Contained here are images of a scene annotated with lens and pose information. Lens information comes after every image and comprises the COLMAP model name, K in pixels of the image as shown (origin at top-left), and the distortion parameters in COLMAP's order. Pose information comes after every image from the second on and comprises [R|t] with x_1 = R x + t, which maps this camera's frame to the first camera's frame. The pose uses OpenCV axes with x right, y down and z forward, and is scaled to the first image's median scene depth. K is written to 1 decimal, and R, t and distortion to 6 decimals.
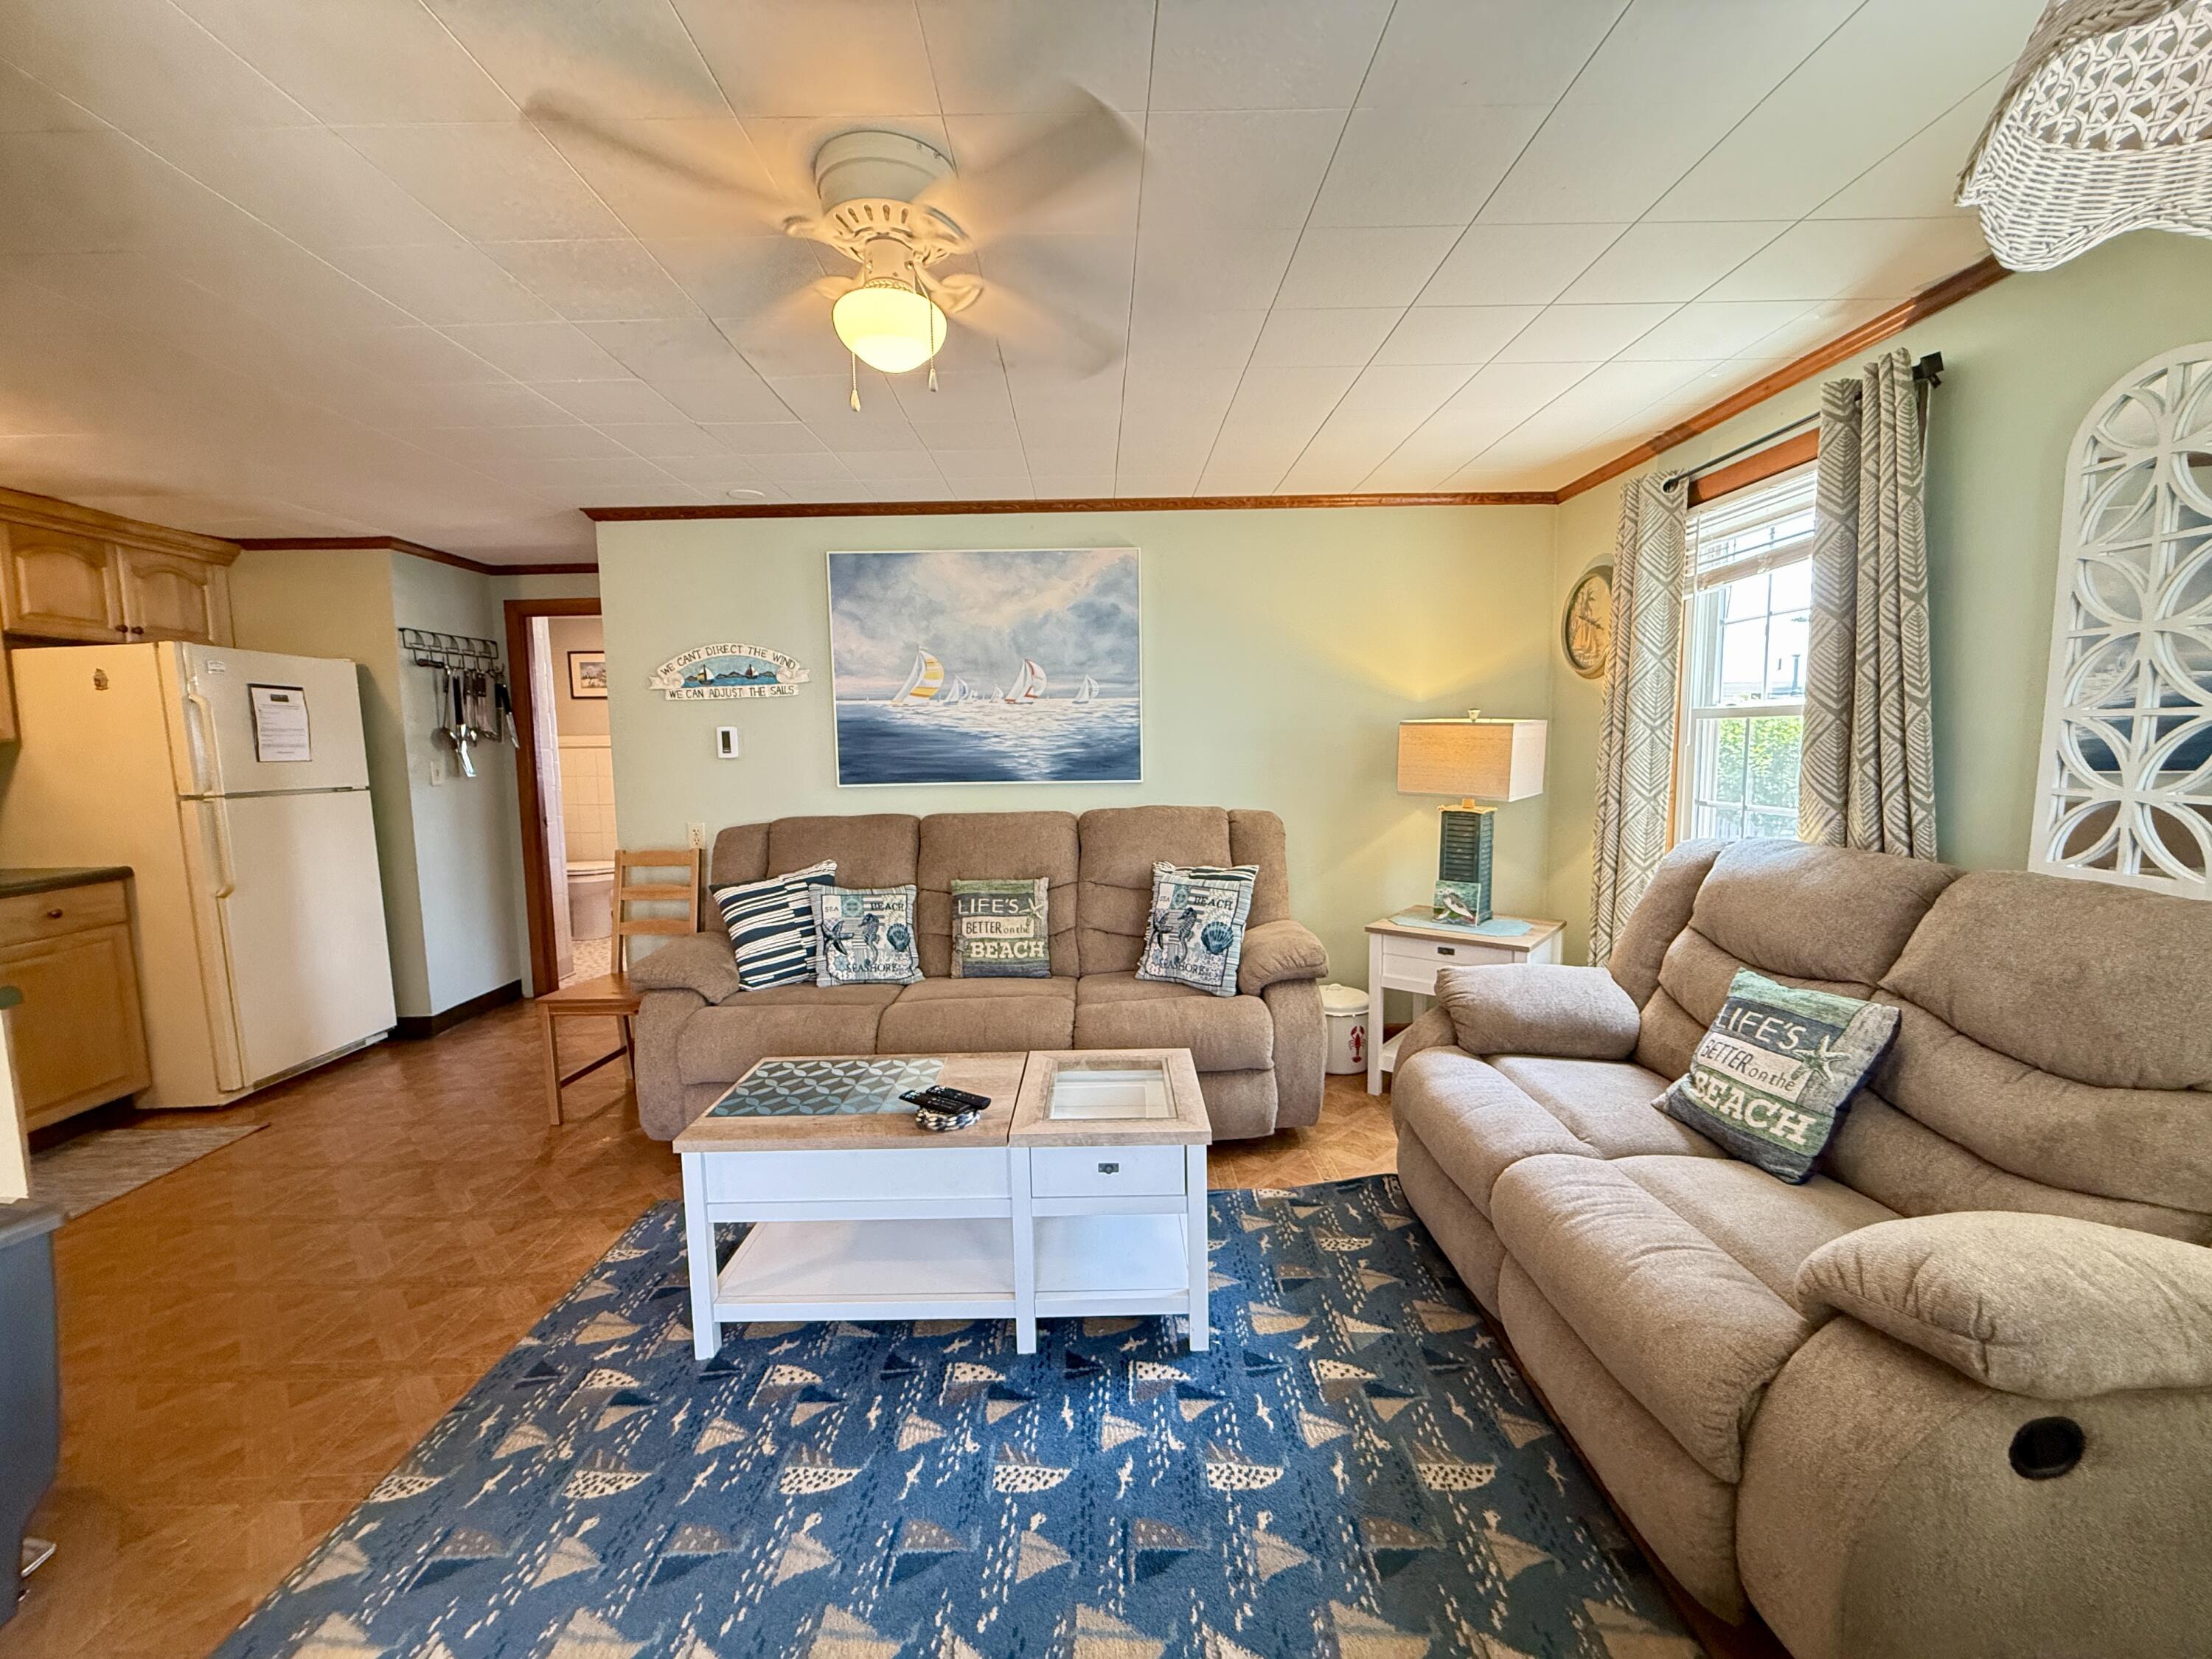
lens RADIAL K [[882.6, 0, 1100.3], [0, 882.6, 829.0], [0, 0, 1]] dist [-0.000663, 0.000347]
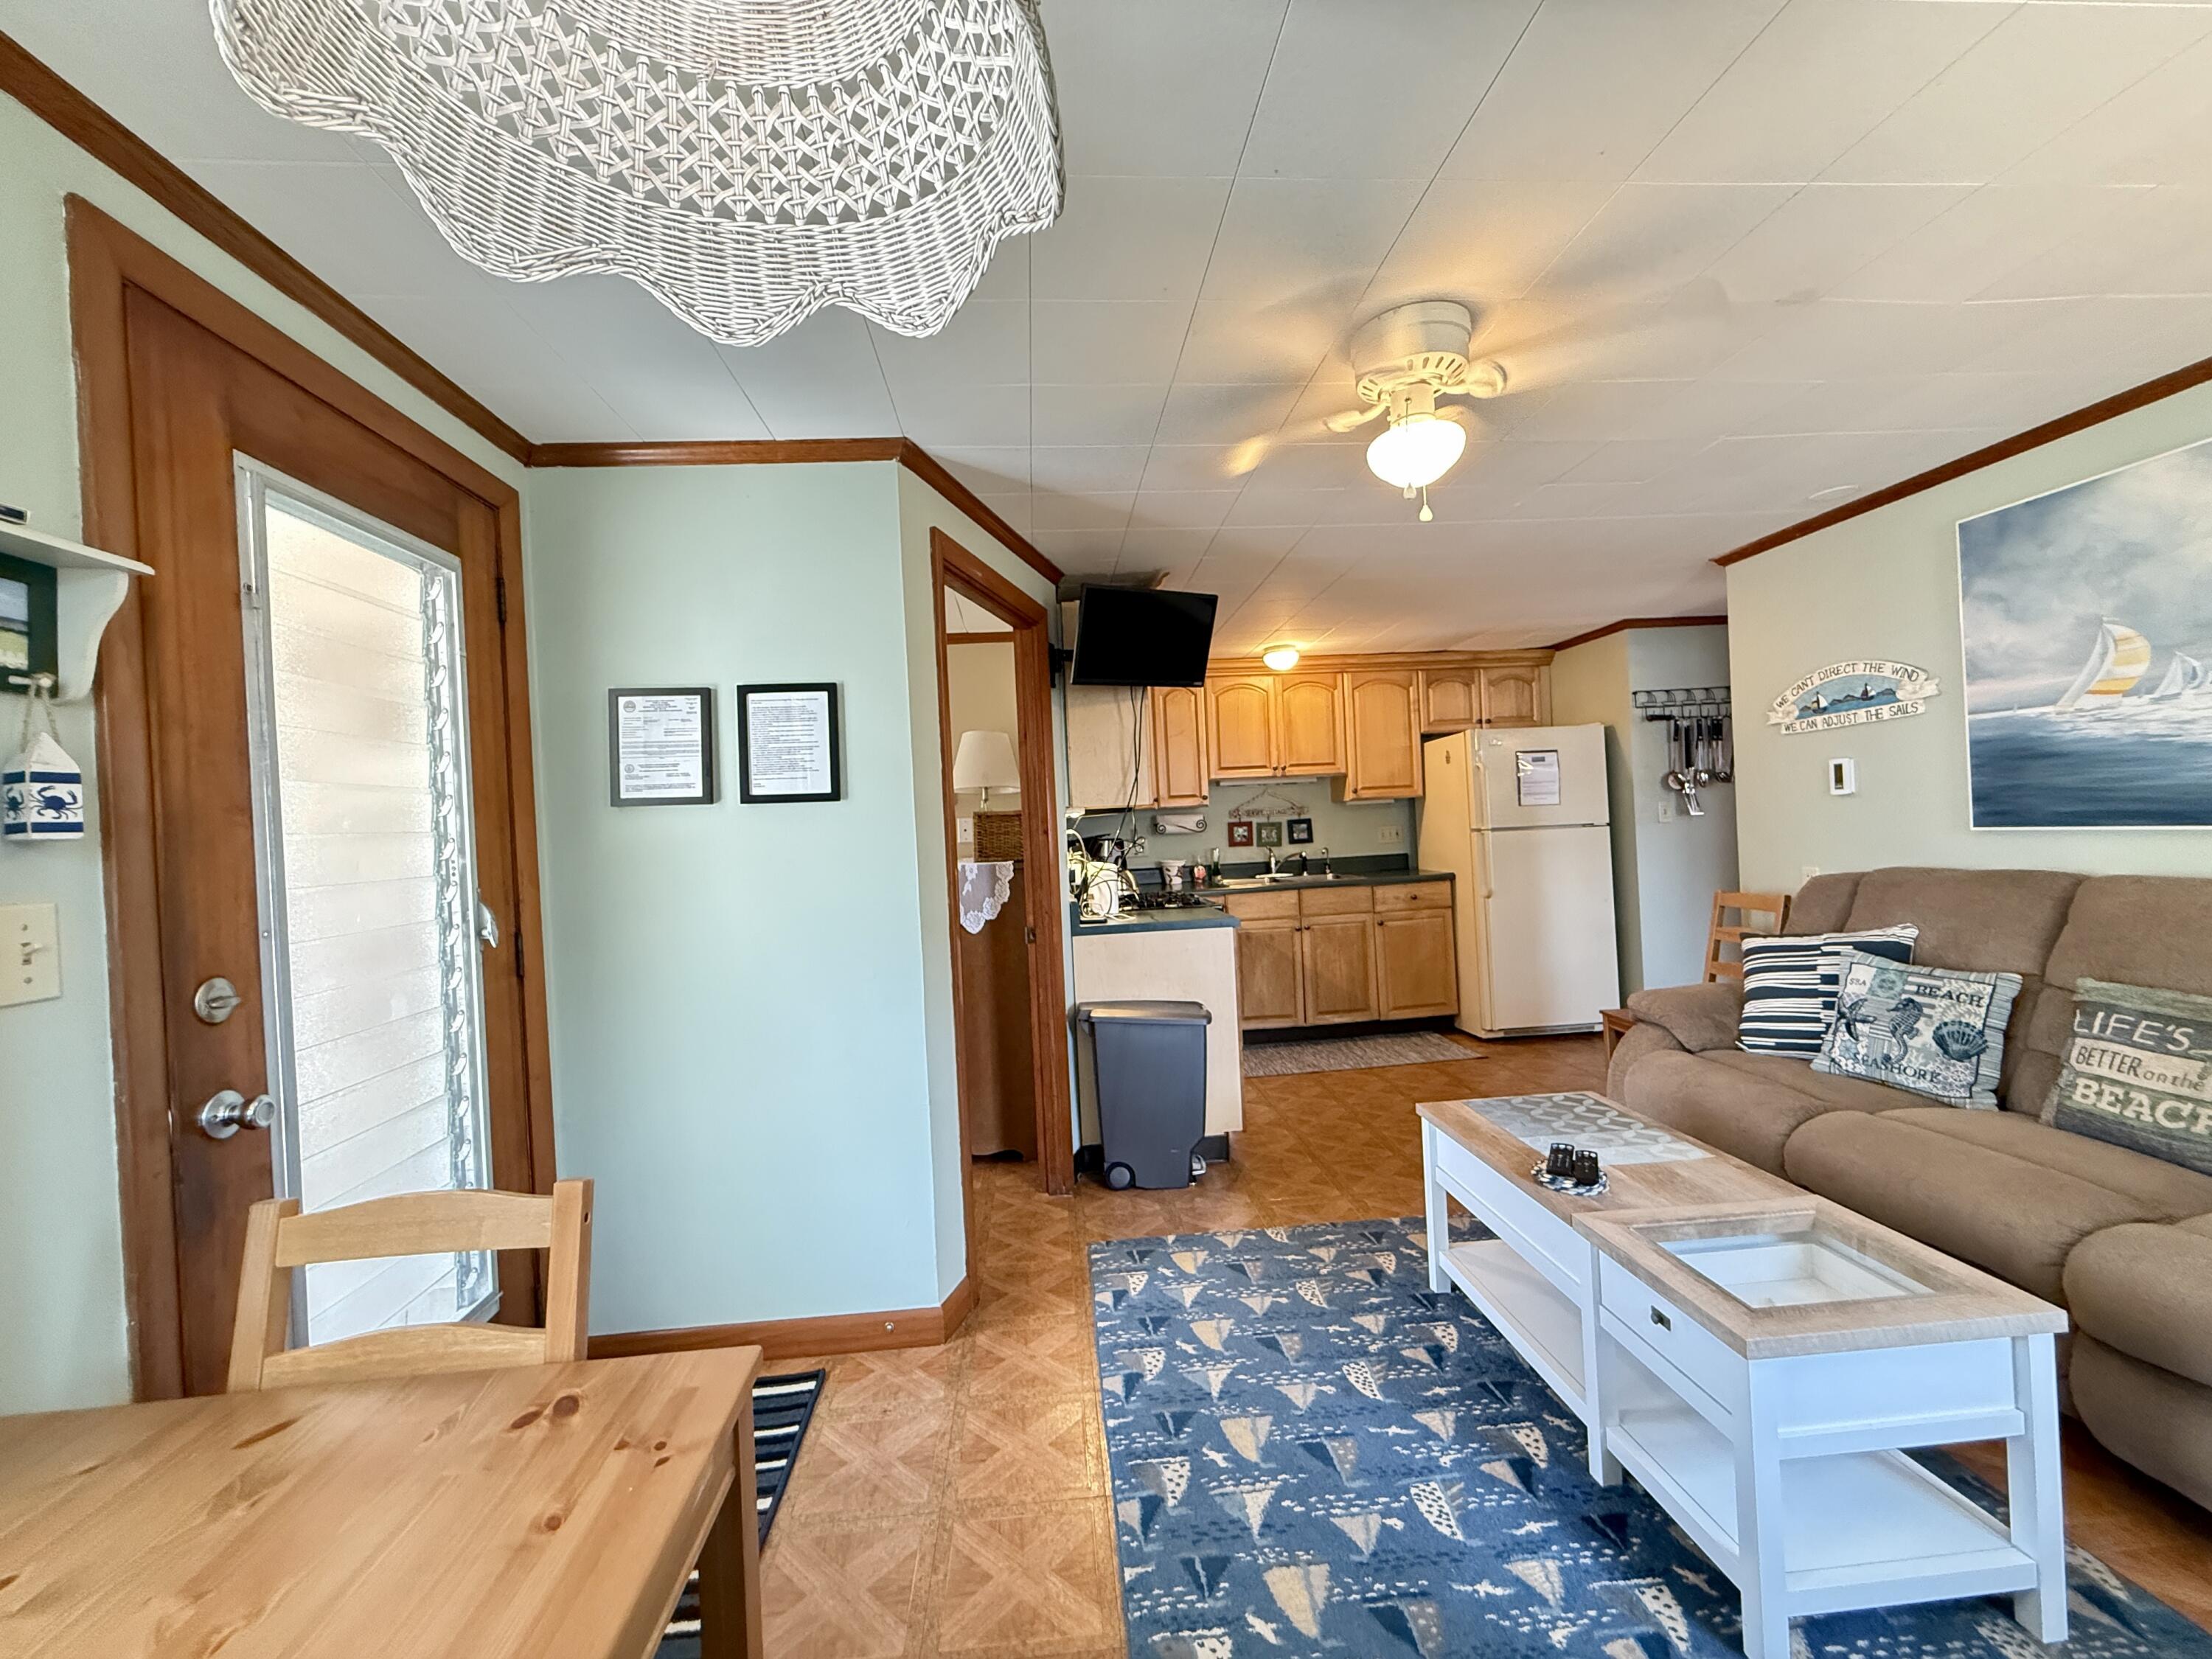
lens RADIAL K [[882.6, 0, 1101.0], [0, 882.6, 828.9], [0, 0, 1]] dist [-0.000663, 0.000347]
pose [[0.072914, 0.015533, -0.997217, 0.432078], [-0.049316, 0.998712, 0.011951, -0.023635], [0.996118, 0.048308, 0.073586, 0.237219]]
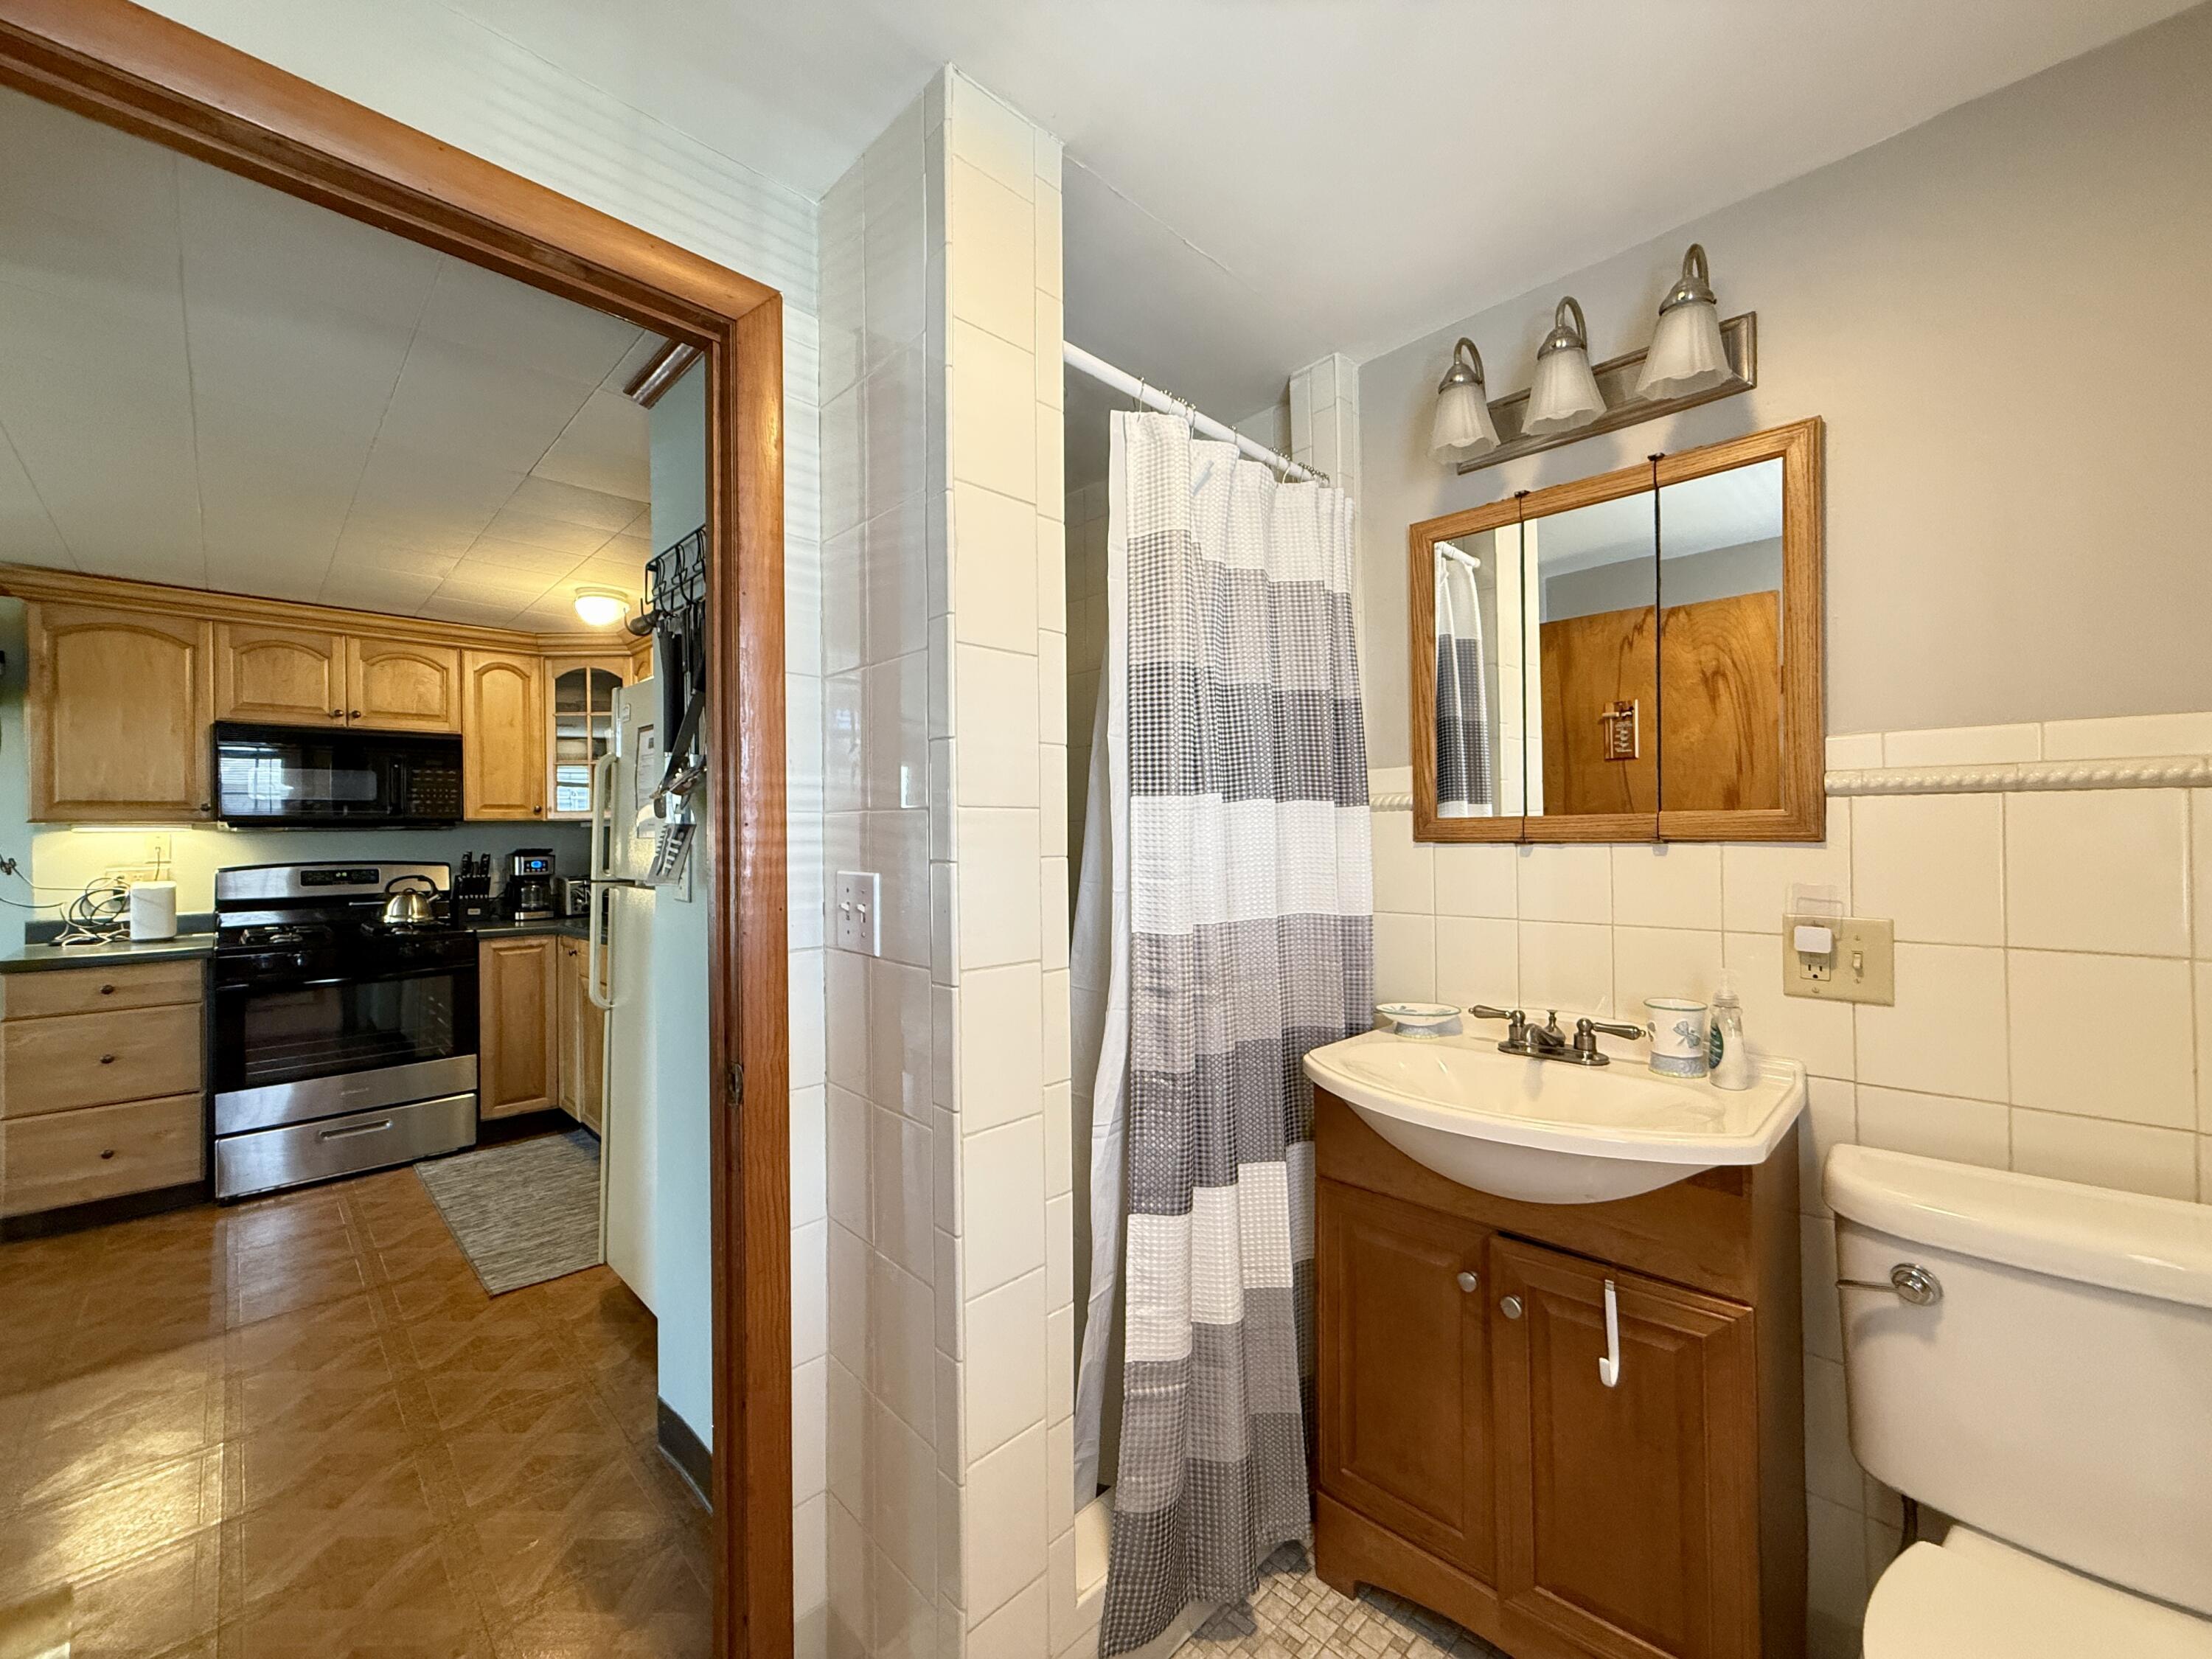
lens RADIAL K [[882.6, 0, 1101.8], [0, 882.6, 830.7], [0, 0, 1]] dist [-0.000663, 0.000347]
pose [[-0.716422, 0.020545, -0.697365, -0.764513], [-0.045434, 0.996071, 0.076021, -0.159142], [0.696187, 0.086147, -0.712673, 1.841191]]
